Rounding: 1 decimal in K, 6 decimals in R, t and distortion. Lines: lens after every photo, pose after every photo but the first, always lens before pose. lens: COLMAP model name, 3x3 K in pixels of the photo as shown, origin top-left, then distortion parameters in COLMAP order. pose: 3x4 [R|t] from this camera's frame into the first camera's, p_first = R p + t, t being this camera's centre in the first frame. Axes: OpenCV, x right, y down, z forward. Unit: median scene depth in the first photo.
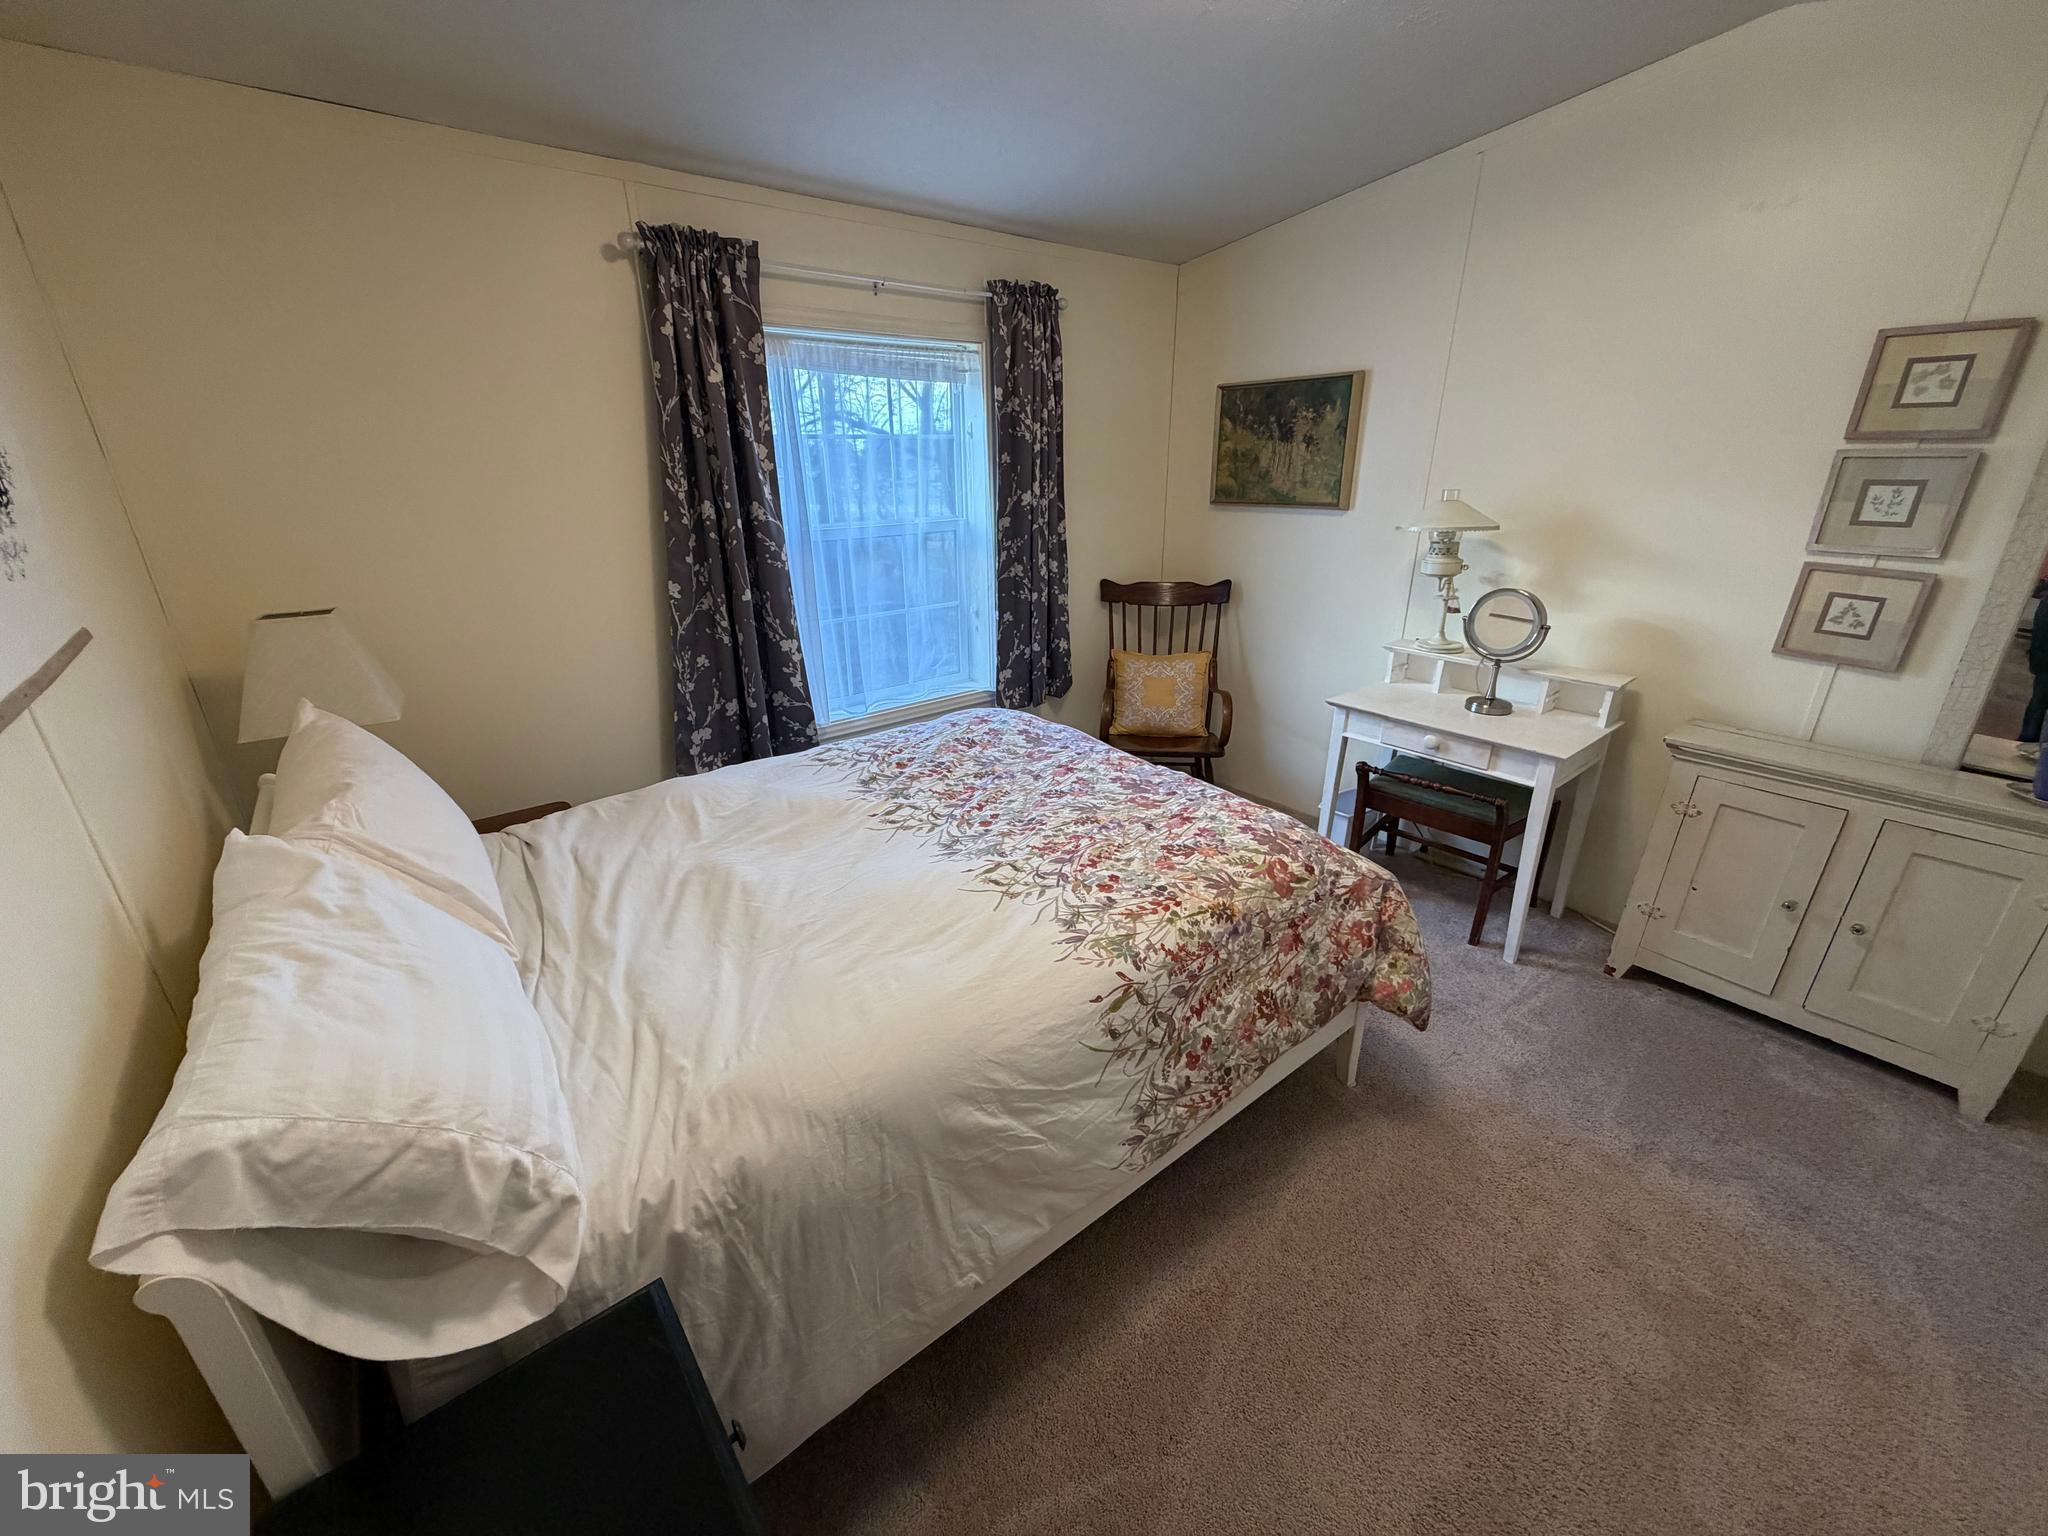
lens RADIAL K [[821.4, 0, 1017.7], [0, 821.4, 769.8], [0, 0, 1]] dist [0.000411, -0.000344]
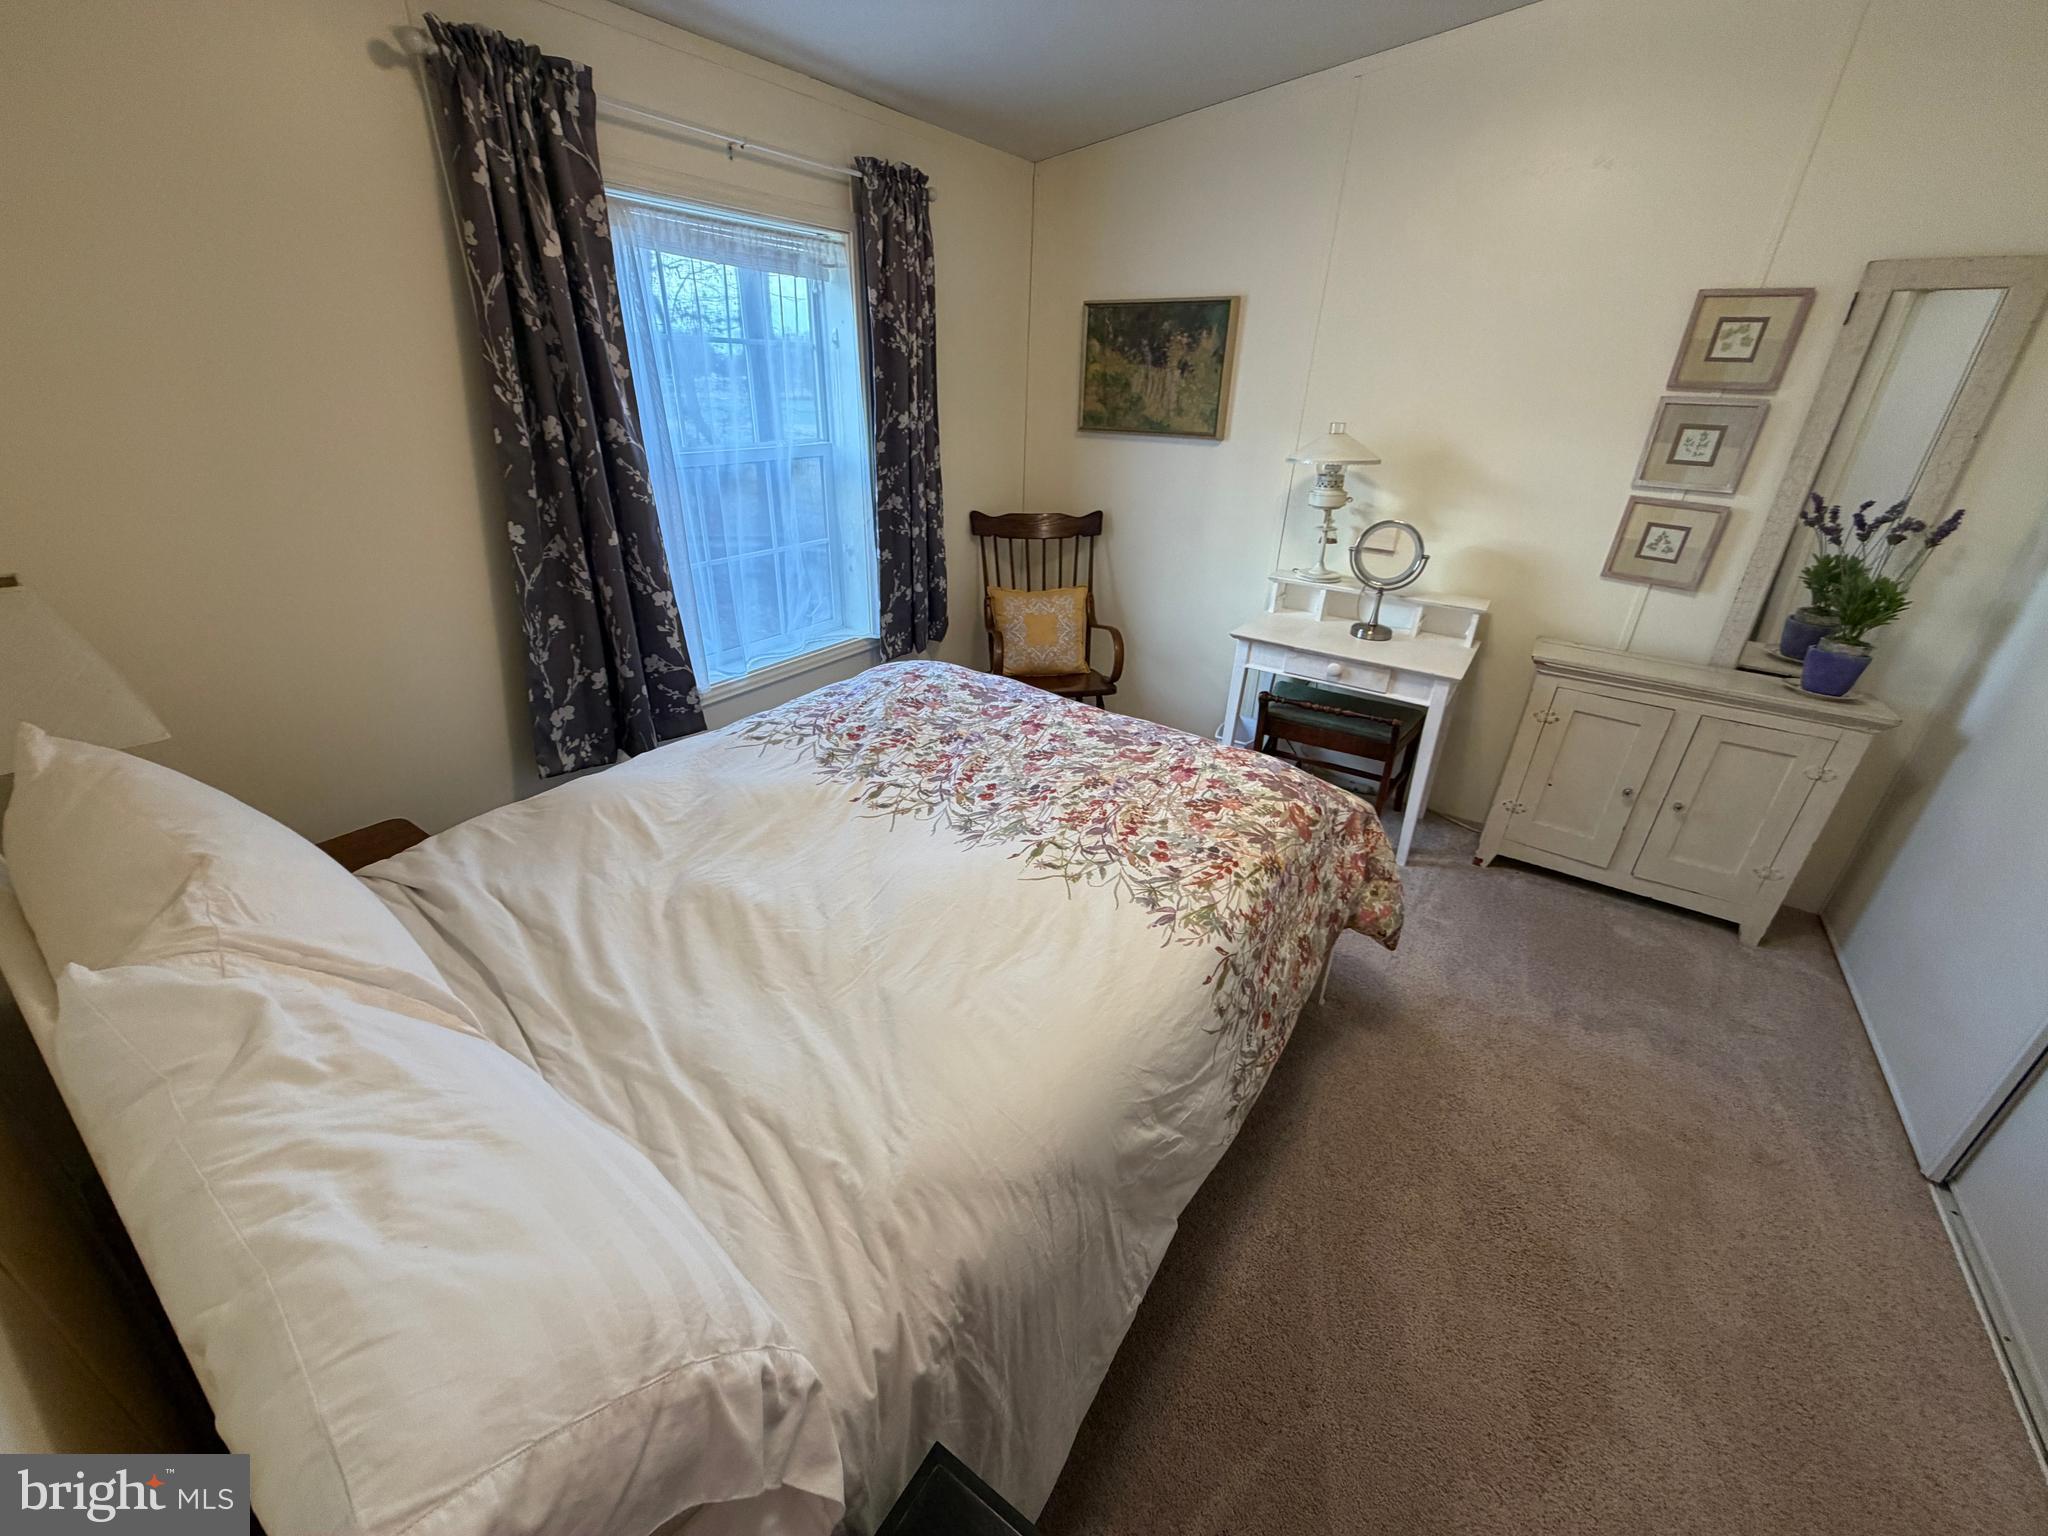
lens RADIAL K [[821.4, 0, 1017.7], [0, 821.4, 769.8], [0, 0, 1]] dist [0.000411, -0.000344]
pose [[0.955622, -0.094651, 0.278976, -0.216148], [0.070254, 0.992879, 0.096210, -0.040645], [-0.286096, -0.072342, 0.955466, 0.110694]]
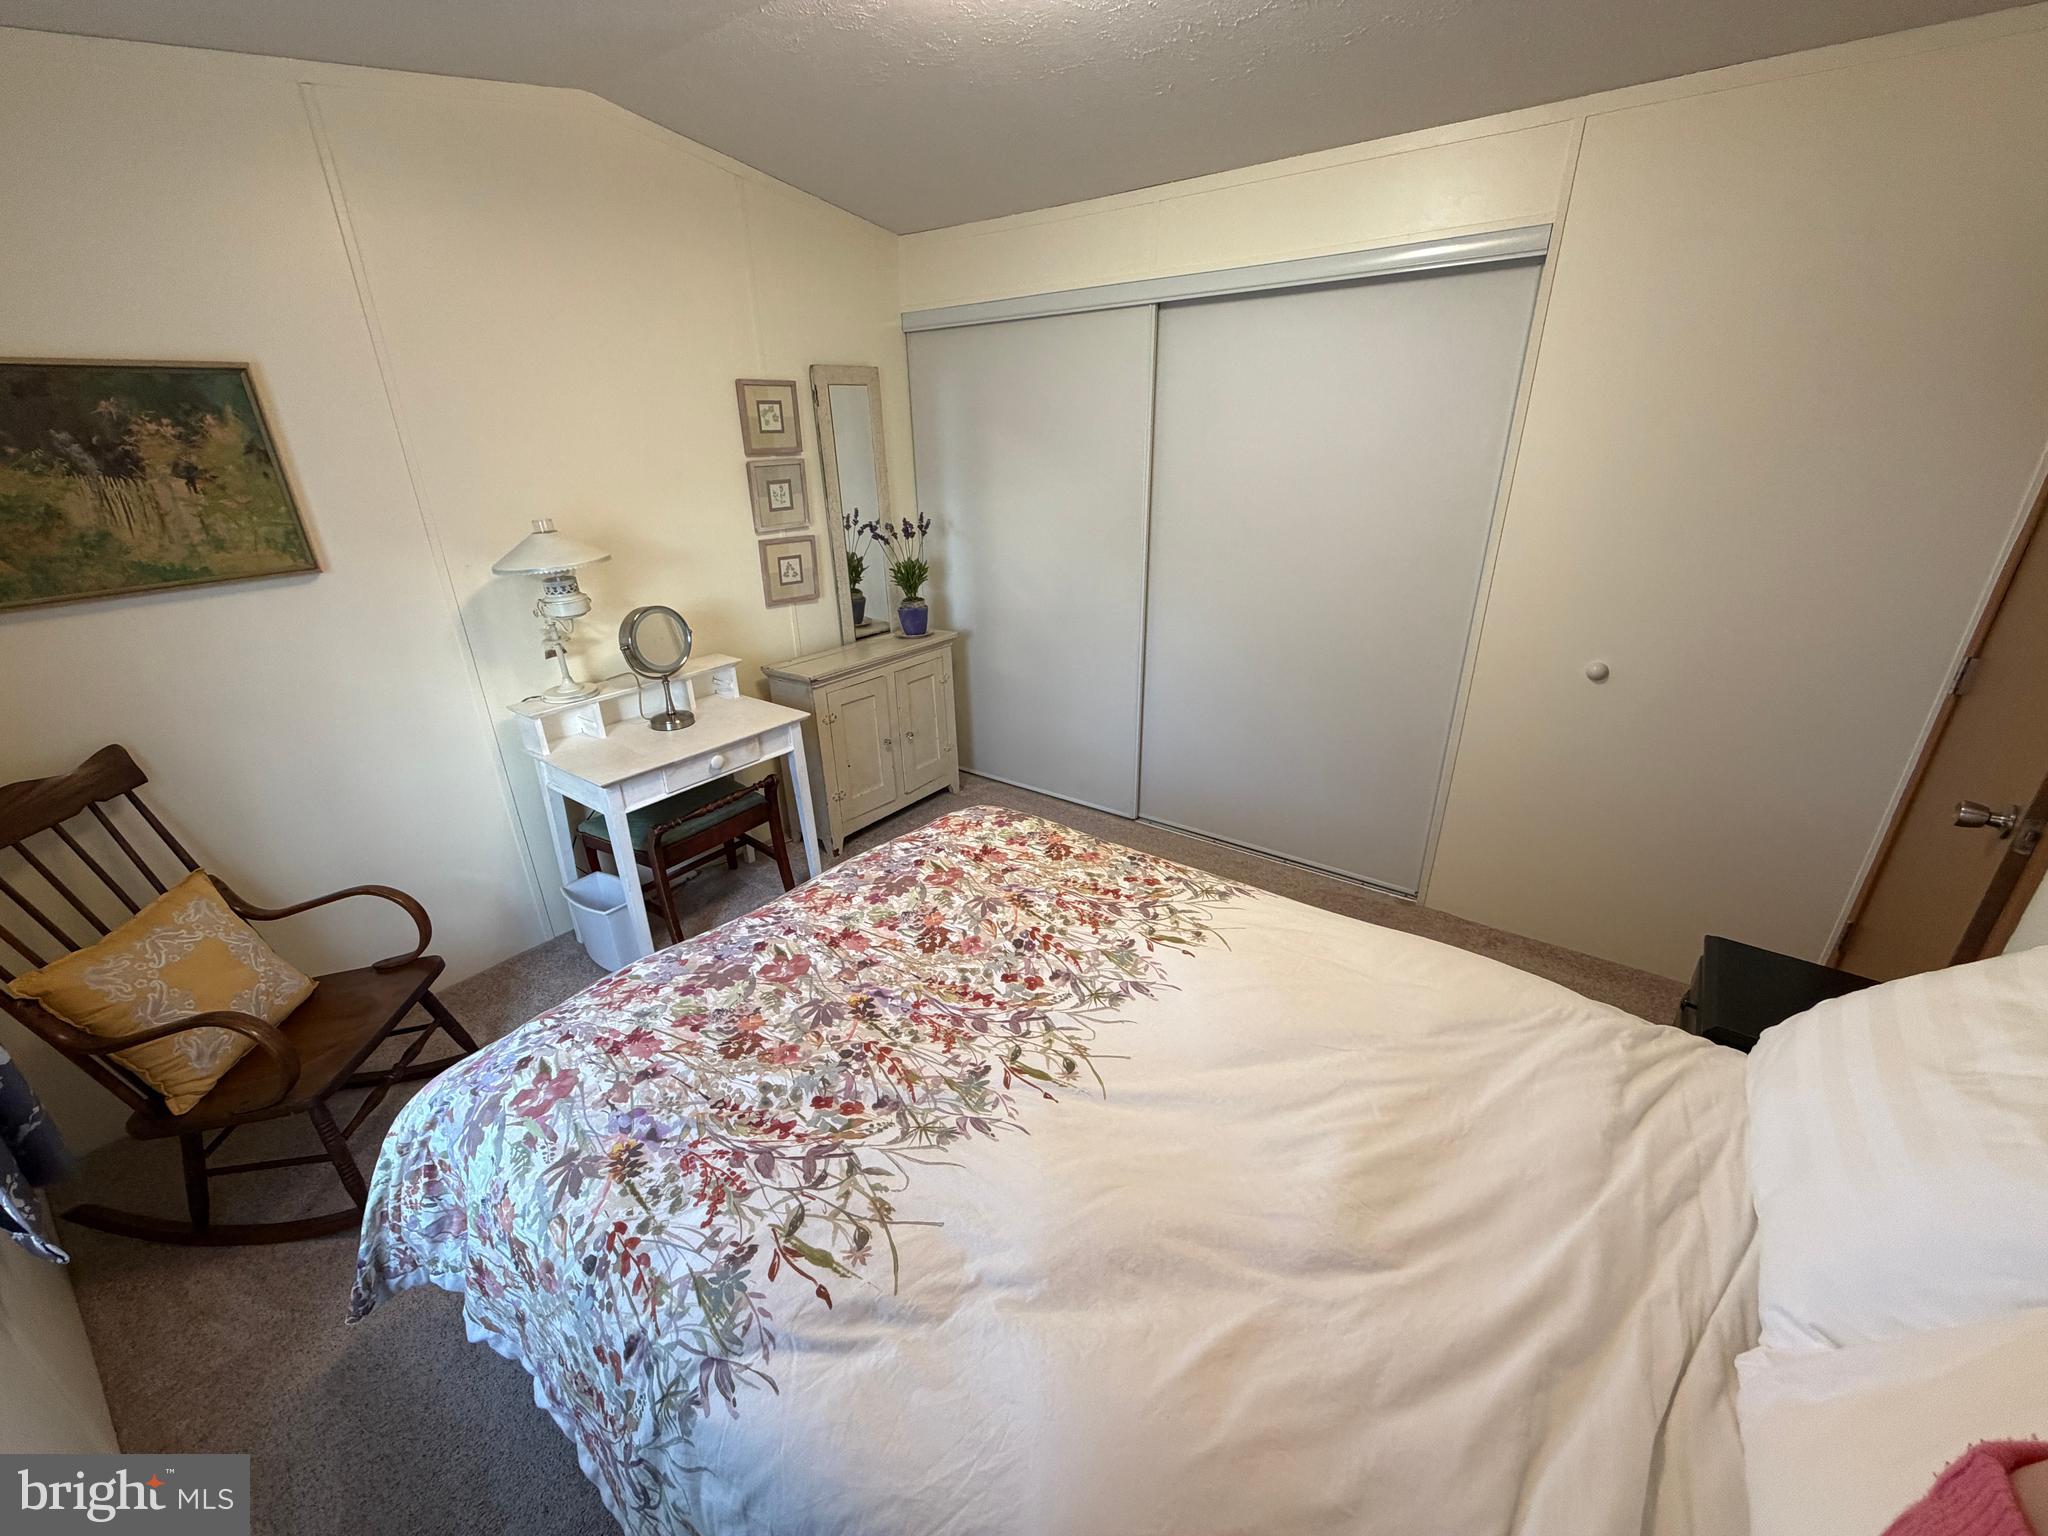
lens RADIAL K [[815.5, 0, 1024.0], [0, 815.5, 768.0], [0, 0, 1]] dist [-0.000358, -0.000166]
pose [[-0.236769, -0.363039, 0.901190, -0.535407], [0.374775, 0.821649, 0.429461, -0.351193], [-0.896373, 0.439426, -0.058483, 0.817166]]
